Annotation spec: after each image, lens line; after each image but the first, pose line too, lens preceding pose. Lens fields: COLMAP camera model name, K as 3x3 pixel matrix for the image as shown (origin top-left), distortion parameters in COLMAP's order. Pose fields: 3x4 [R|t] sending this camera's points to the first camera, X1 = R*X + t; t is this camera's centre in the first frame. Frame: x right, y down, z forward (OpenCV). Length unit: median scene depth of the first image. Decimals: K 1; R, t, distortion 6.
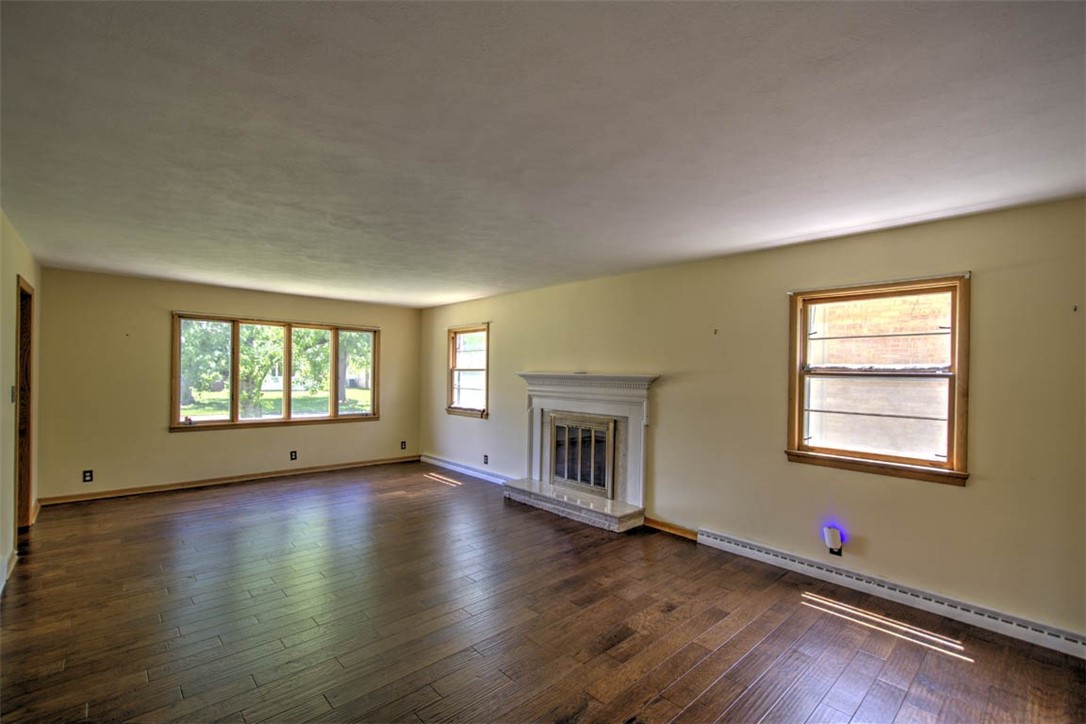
lens RADIAL K [[477.6, 0, 541.5], [0, 477.6, 374.7], [0, 0, 1]] dist [0.011993, 0.000103]
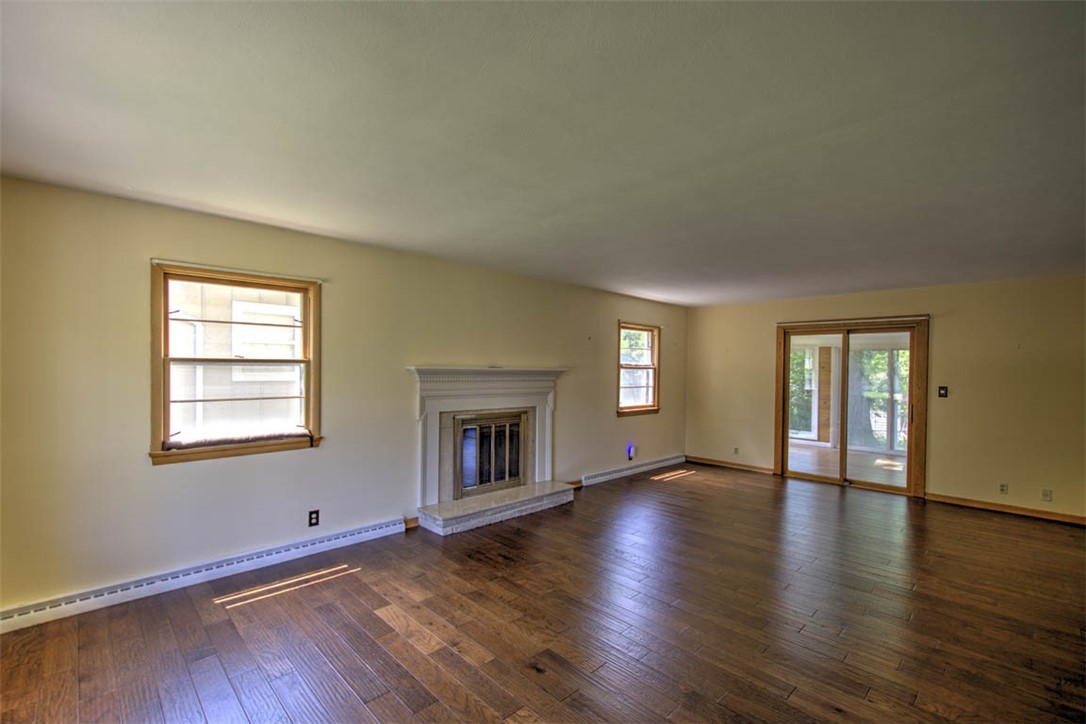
lens RADIAL K [[477.6, 0, 541.5], [0, 477.6, 374.7], [0, 0, 1]] dist [0.011993, 0.000103]
pose [[-0.014163, -0.031493, 0.999404, -0.370529], [-0.008212, 0.999474, 0.031379, -0.008343], [-0.999866, -0.007762, -0.014414, 0.395145]]
